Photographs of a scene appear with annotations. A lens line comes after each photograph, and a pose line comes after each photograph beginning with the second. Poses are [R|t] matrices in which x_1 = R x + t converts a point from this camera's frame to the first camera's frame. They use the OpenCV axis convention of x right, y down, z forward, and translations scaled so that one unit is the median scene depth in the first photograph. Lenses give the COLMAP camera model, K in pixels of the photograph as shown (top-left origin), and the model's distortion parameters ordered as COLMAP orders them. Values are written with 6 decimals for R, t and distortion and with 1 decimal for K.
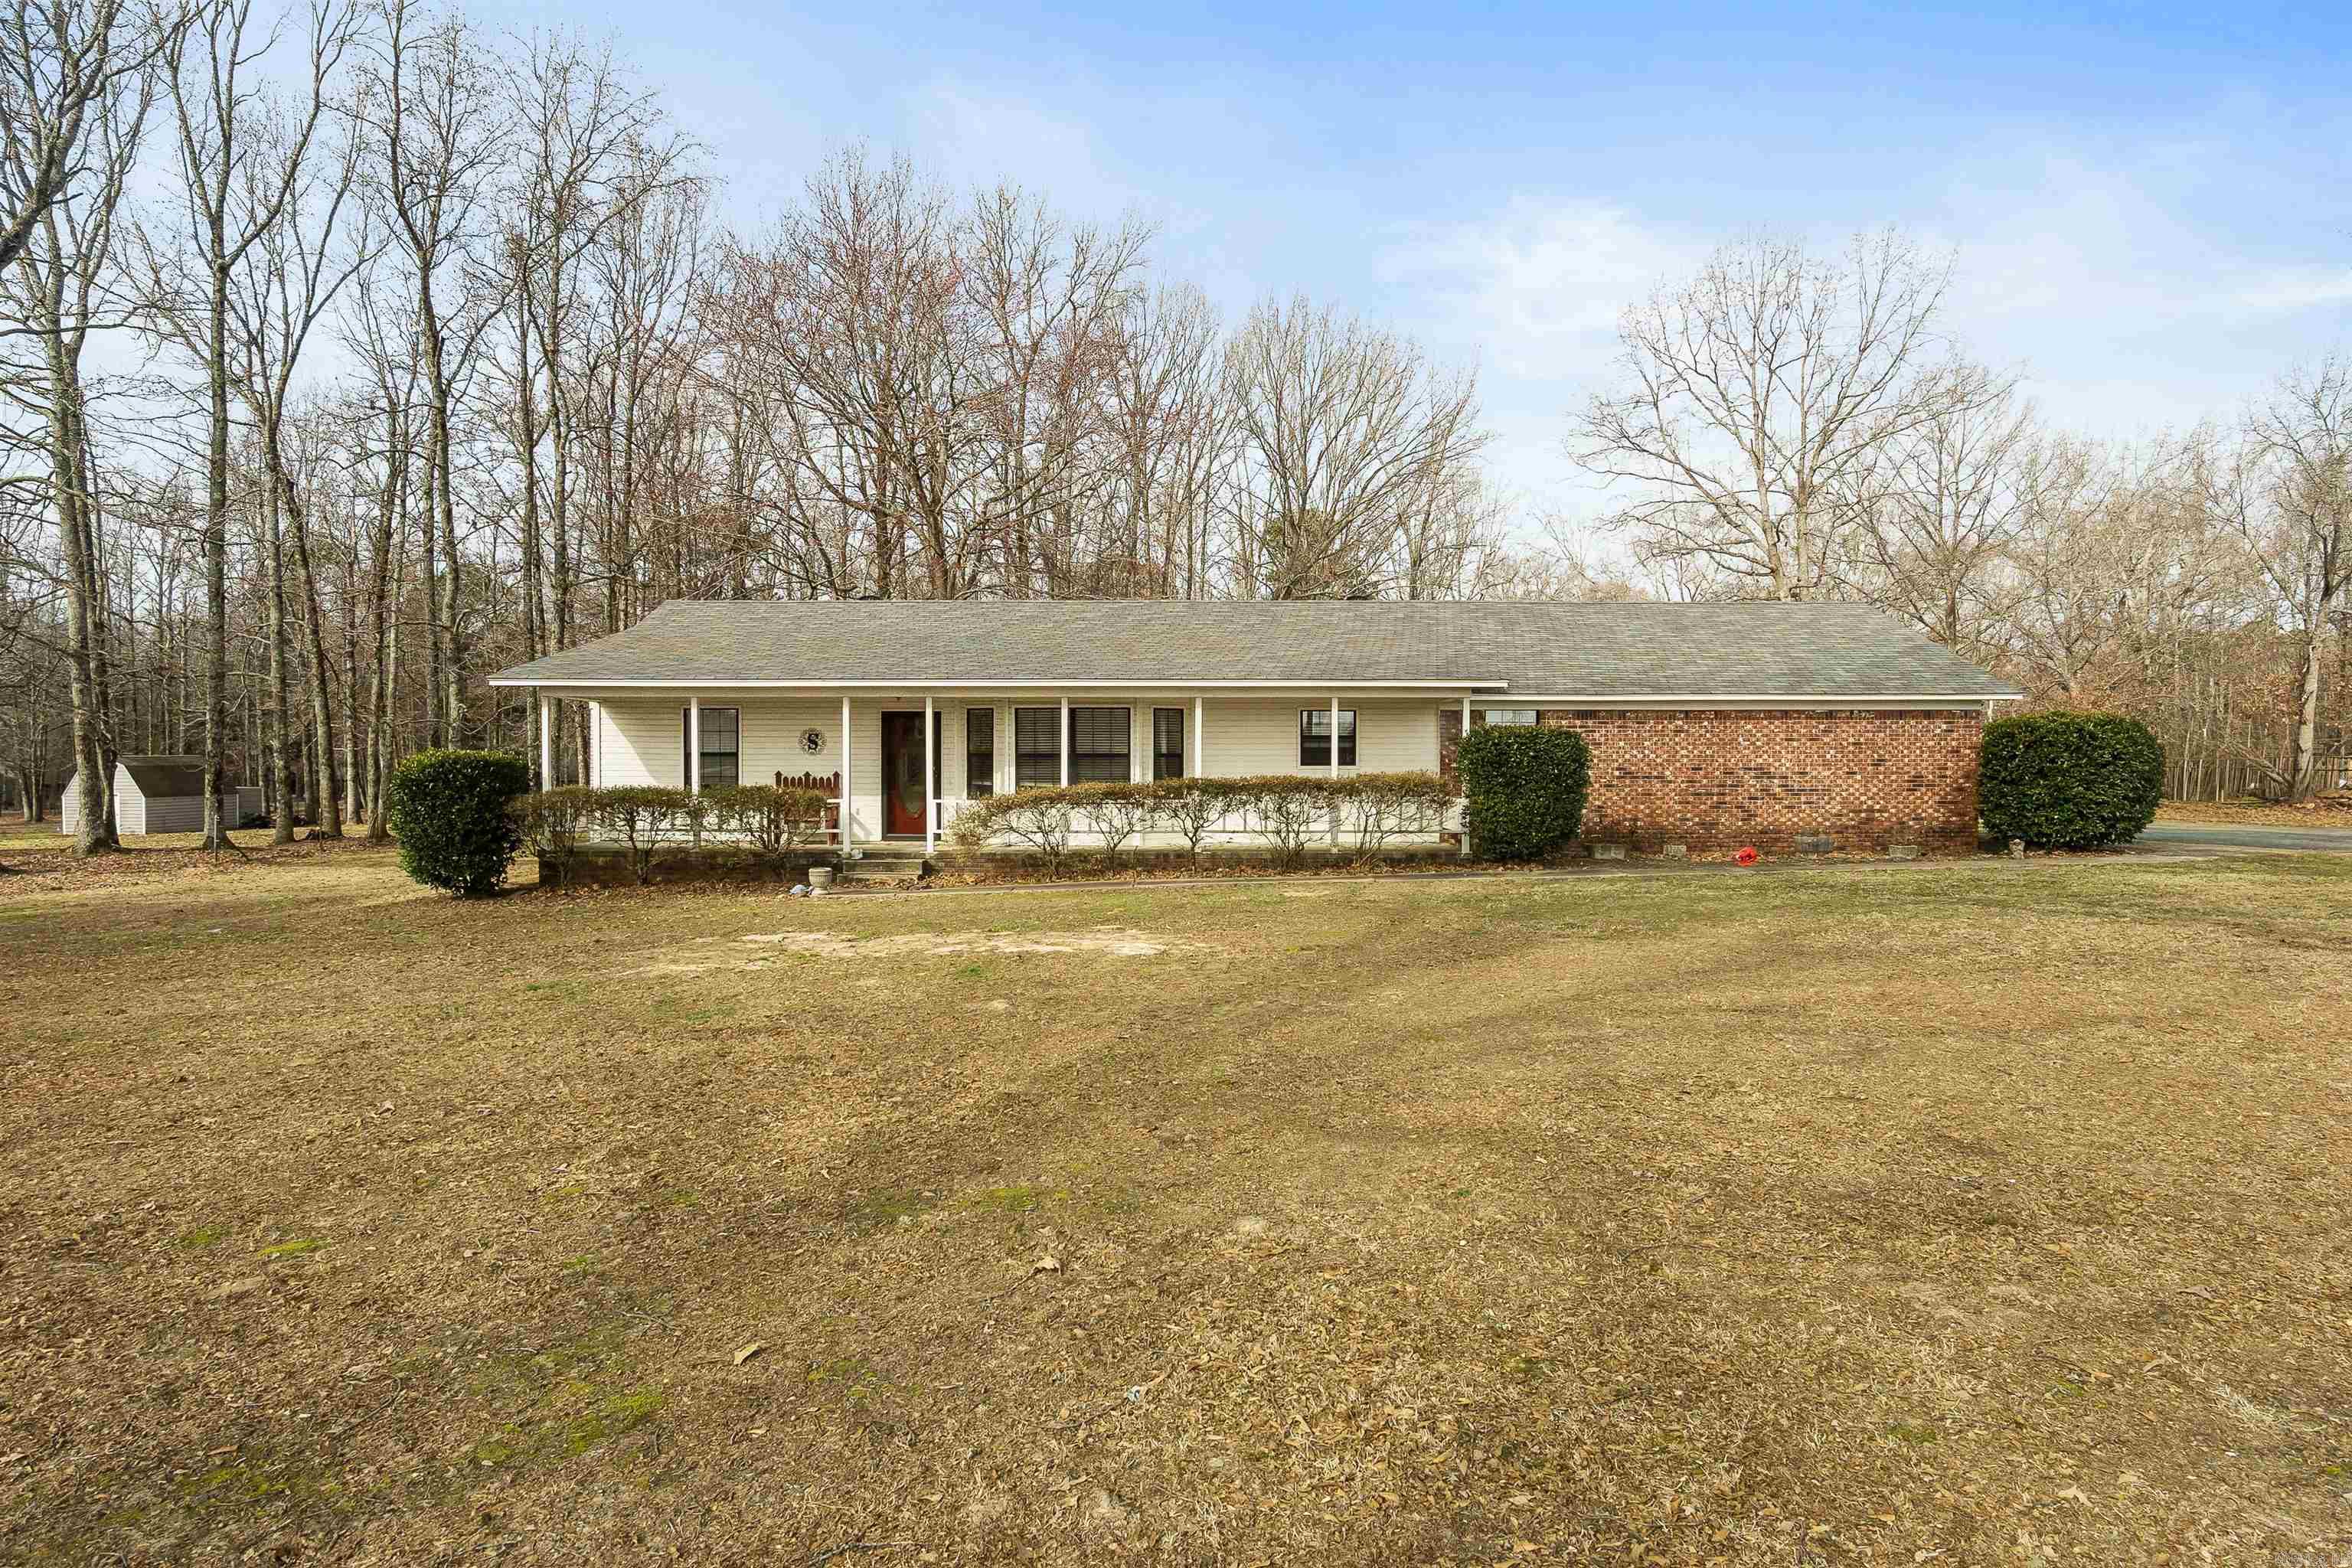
lens RADIAL K [[1313.7, 0, 1163.5], [0, 1313.7, 795.0], [0, 0, 1]] dist [-0.025812, 0.013660]
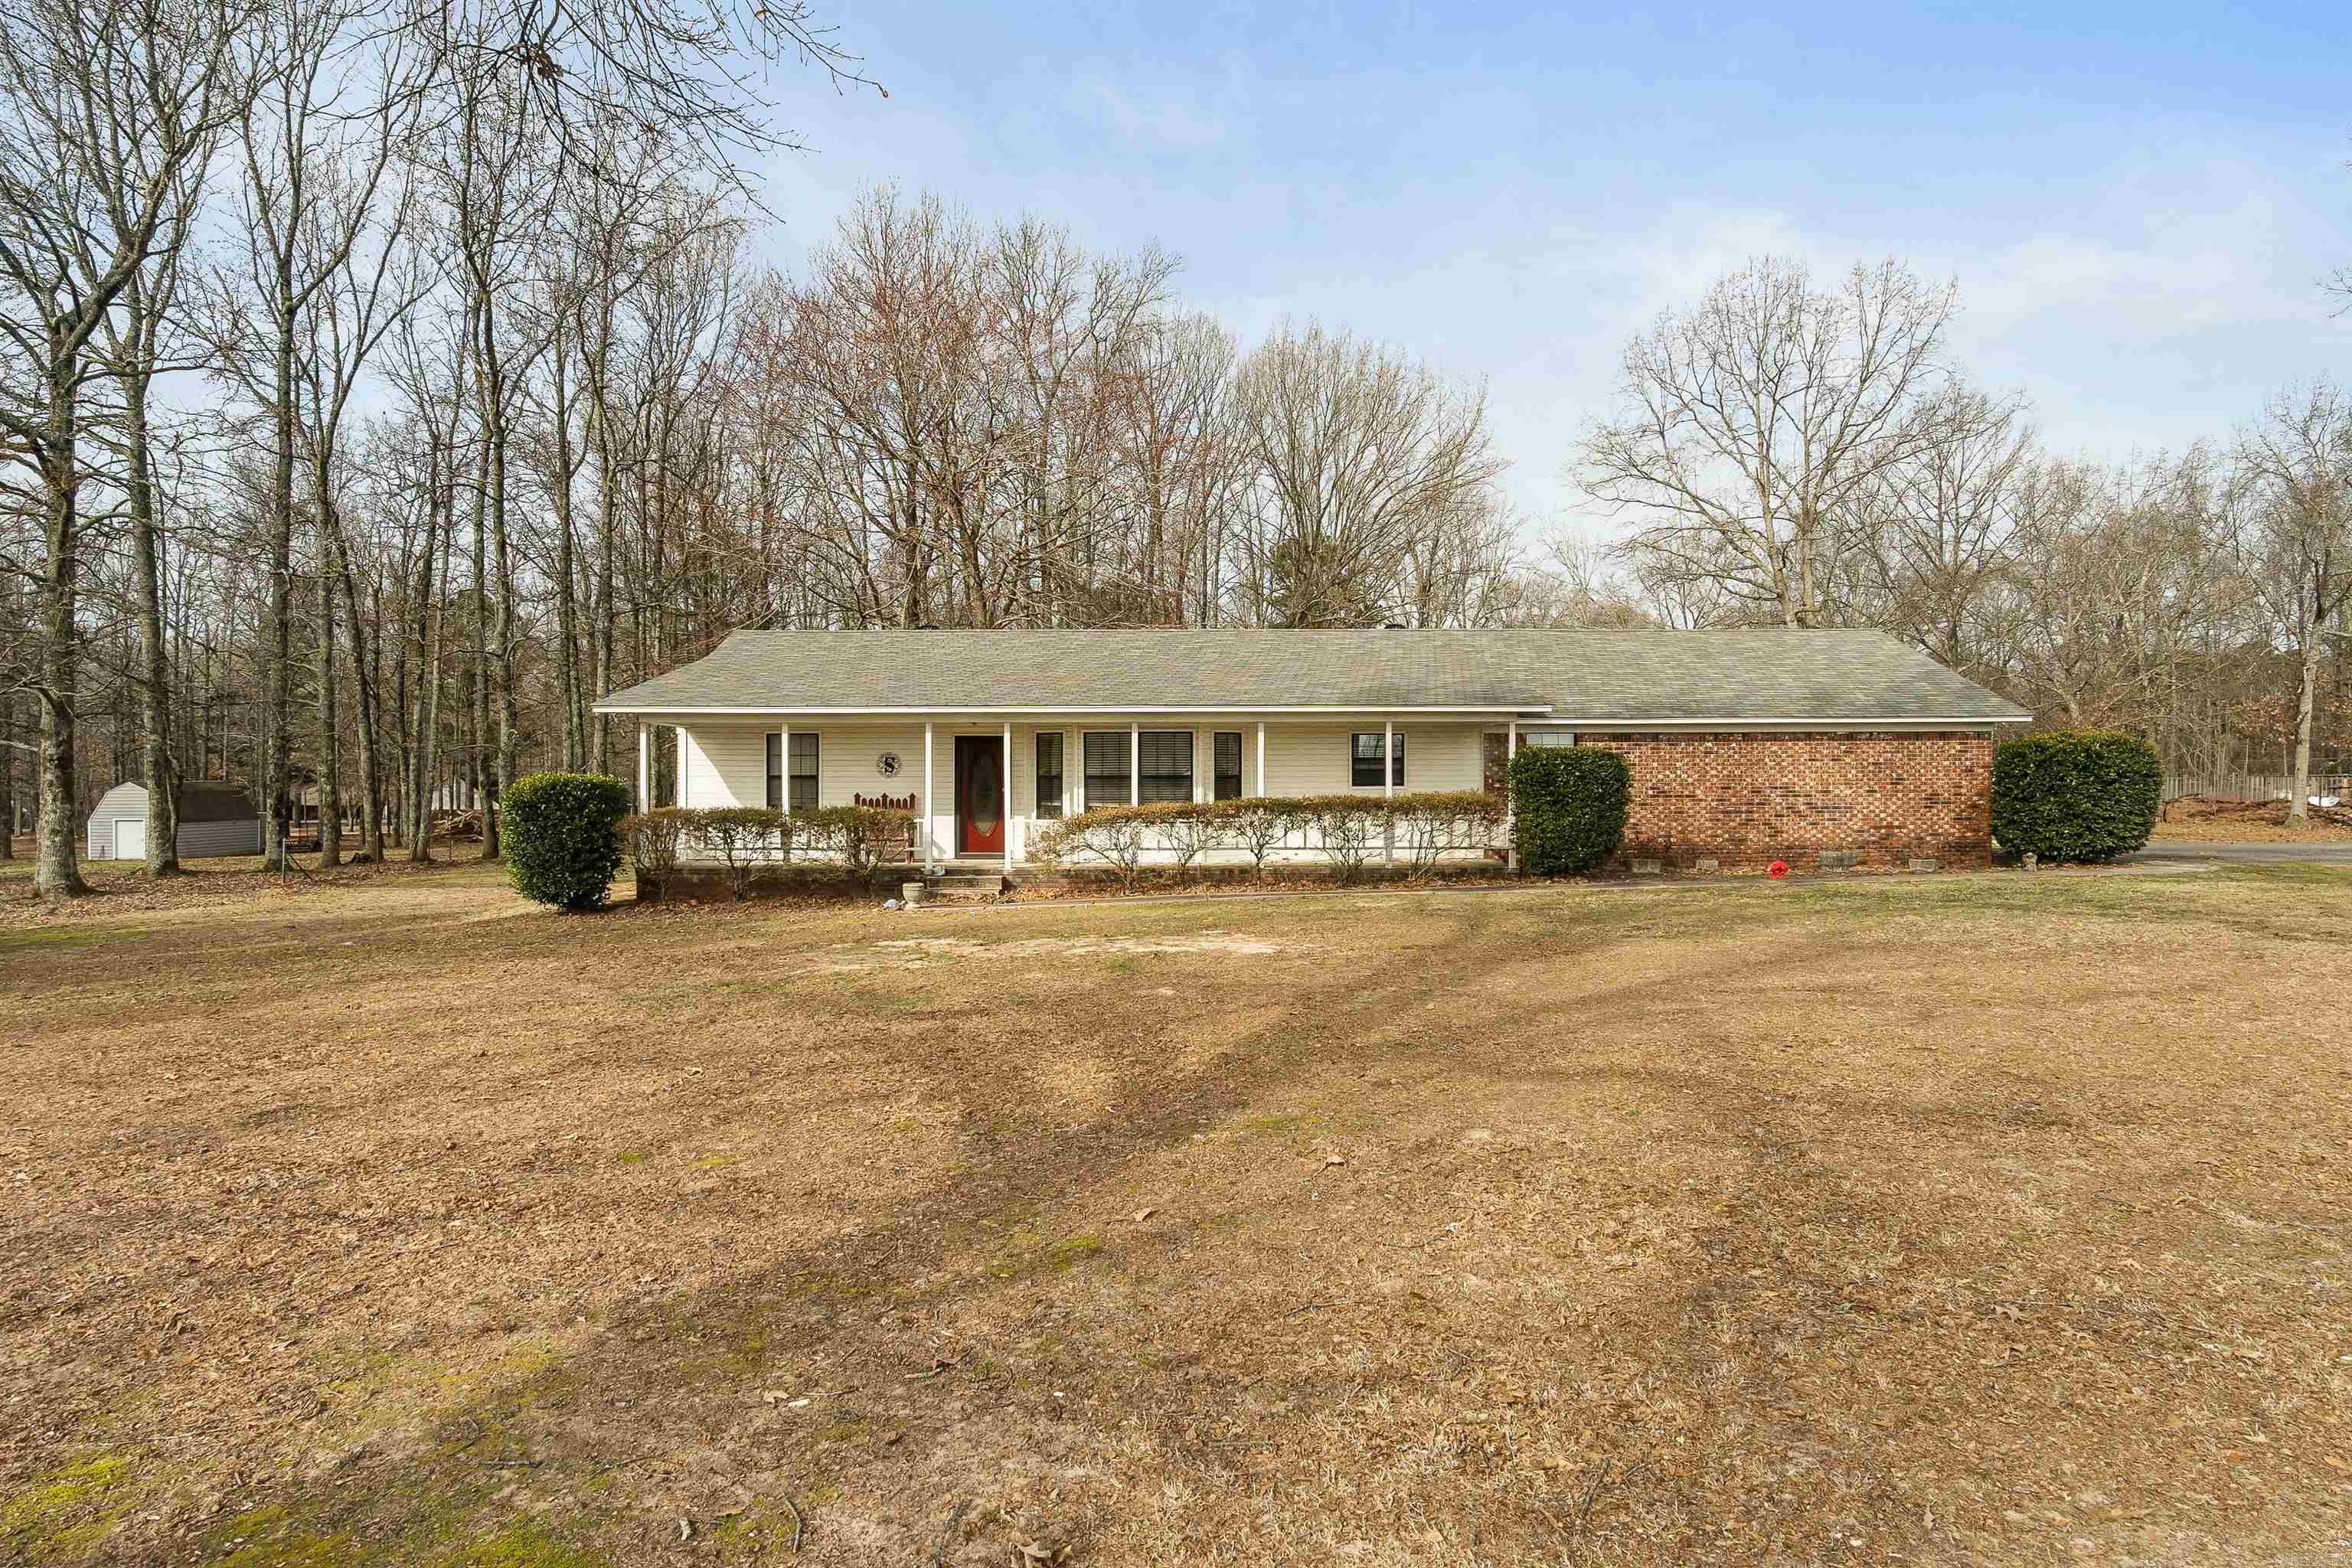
lens RADIAL K [[1321.5, 0, 1170.2], [0, 1321.5, 793.2], [0, 0, 1]] dist [-0.024128, 0.014614]
pose [[0.999967, -0.003361, 0.007462, -0.050589], [0.003506, 0.999805, -0.019438, 0.003421], [-0.007395, 0.019463, 0.999783, -0.062131]]
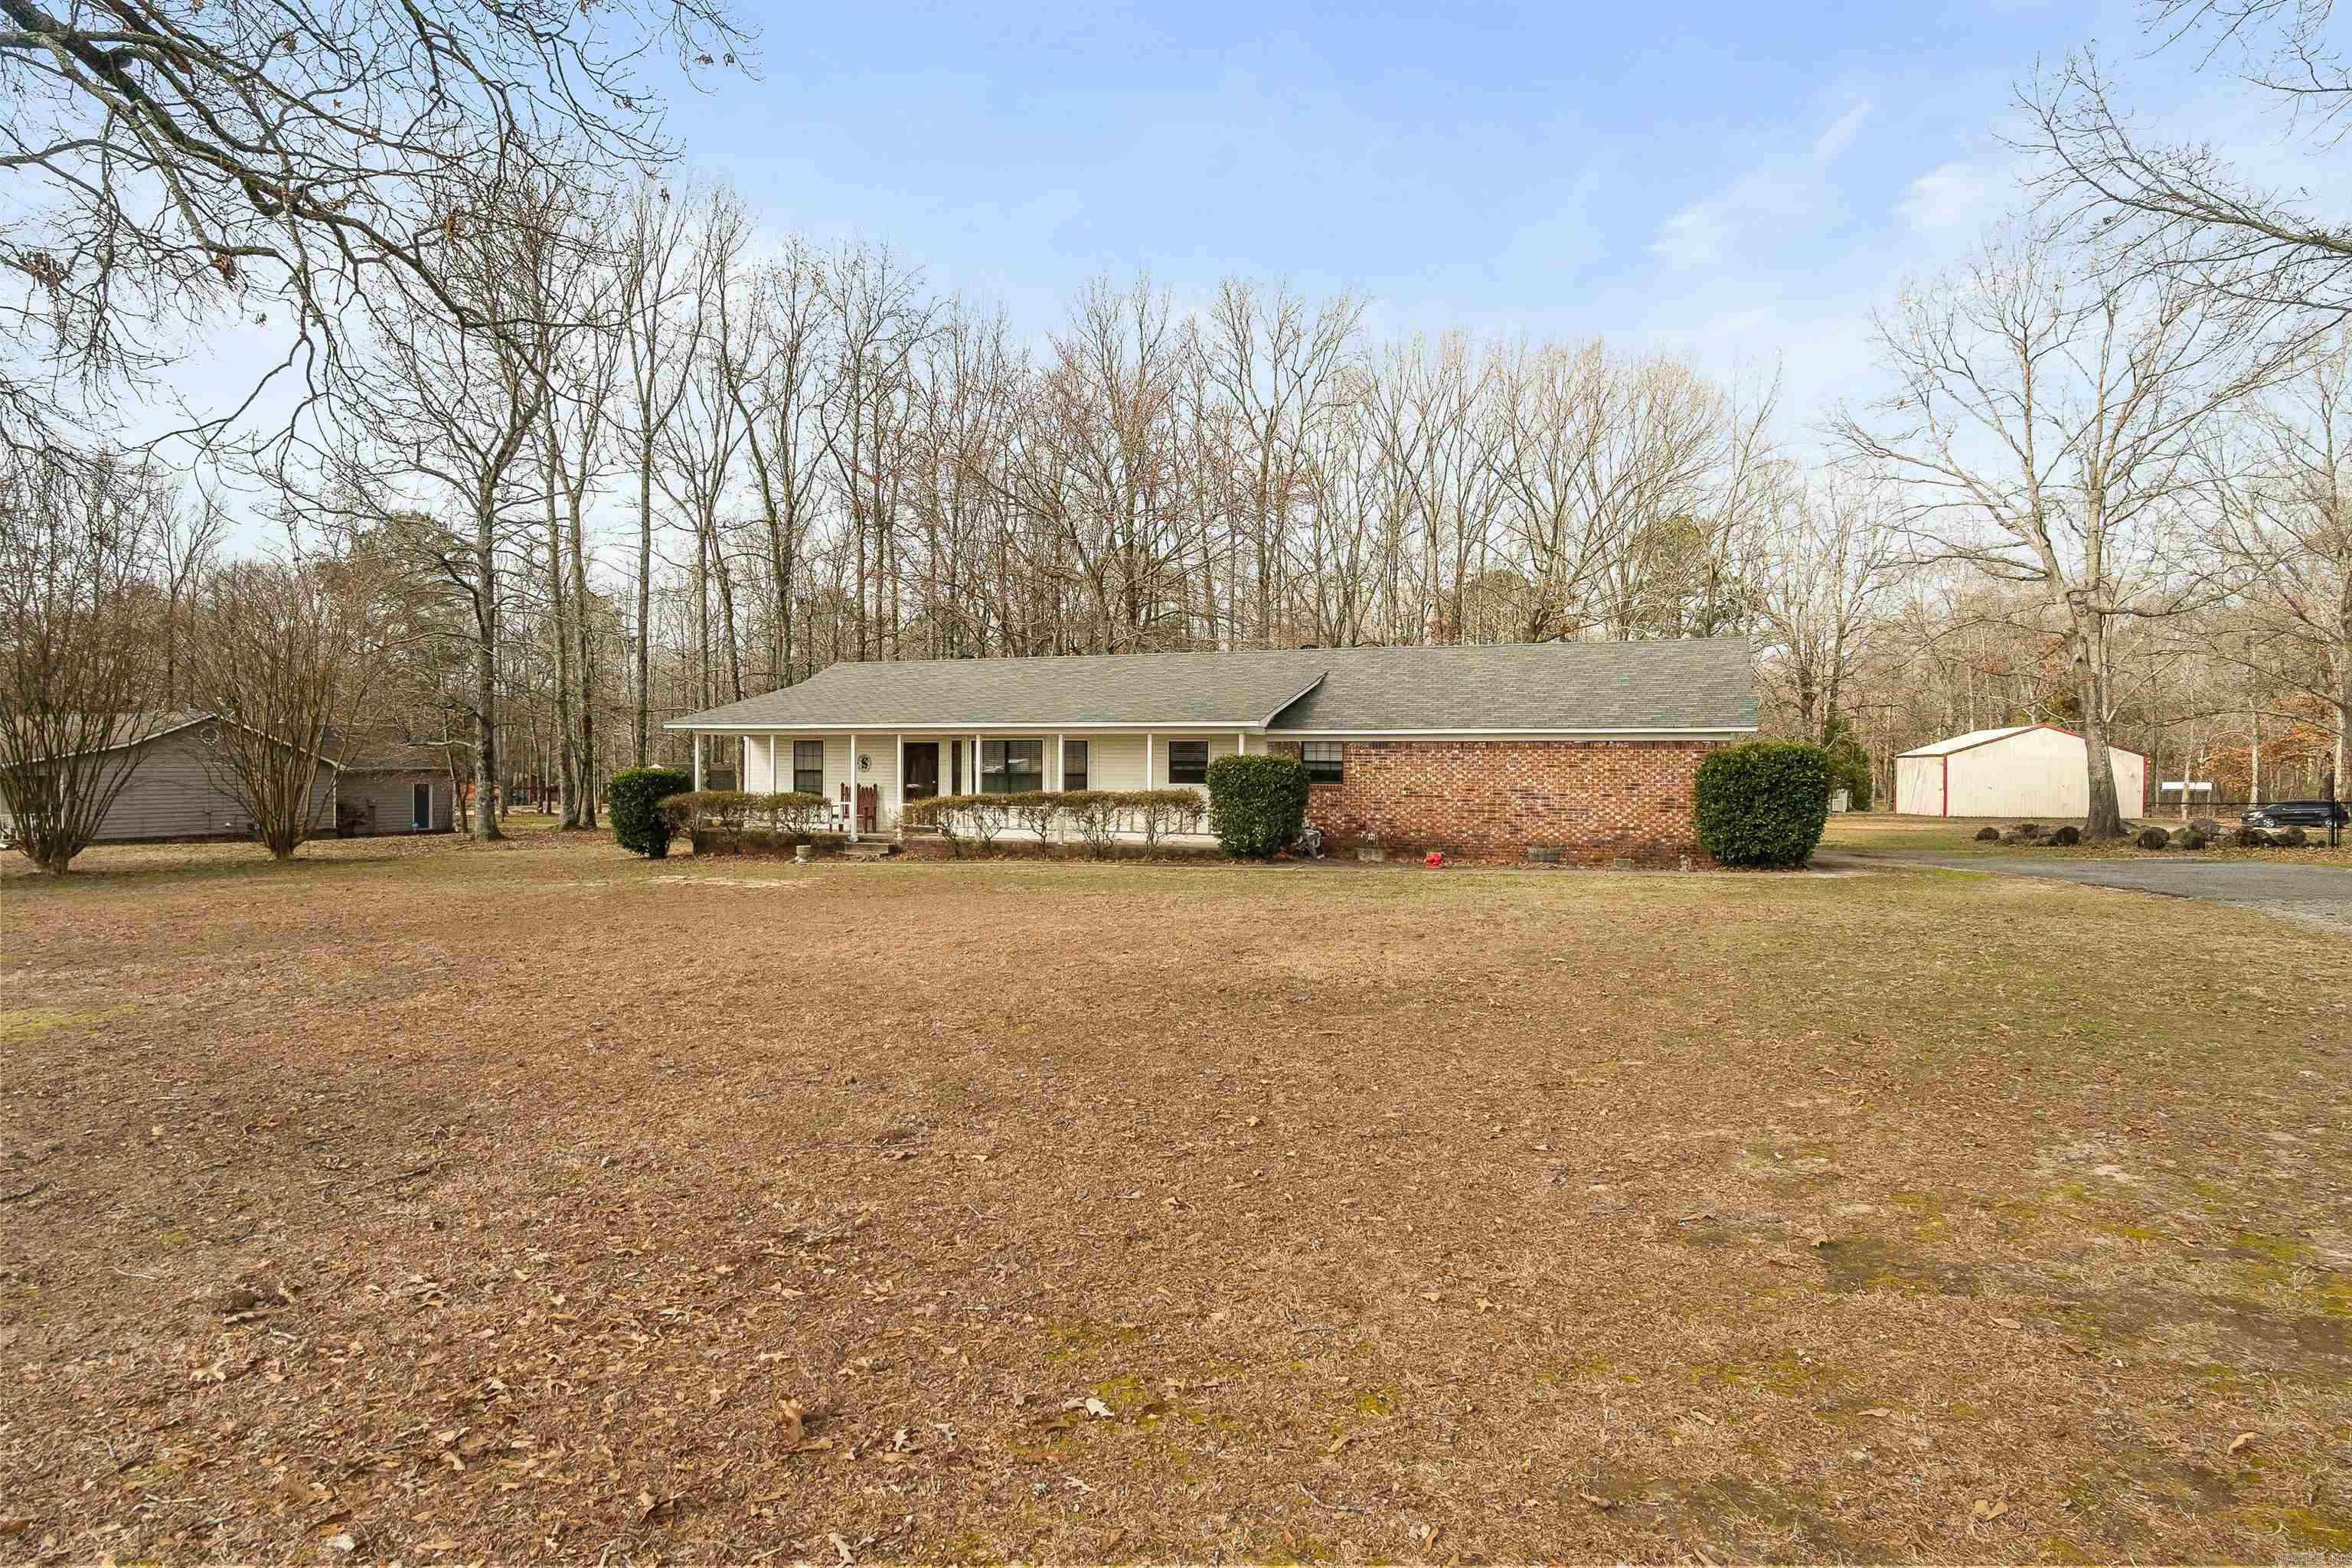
lens RADIAL K [[1313.7, 0, 1163.5], [0, 1313.7, 795.0], [0, 0, 1]] dist [-0.025812, 0.013660]
pose [[0.923744, 0.015568, -0.382694, 0.615067], [-0.017221, 0.999851, -0.000895, -0.009384], [0.382623, 0.007417, 0.923875, -0.236667]]
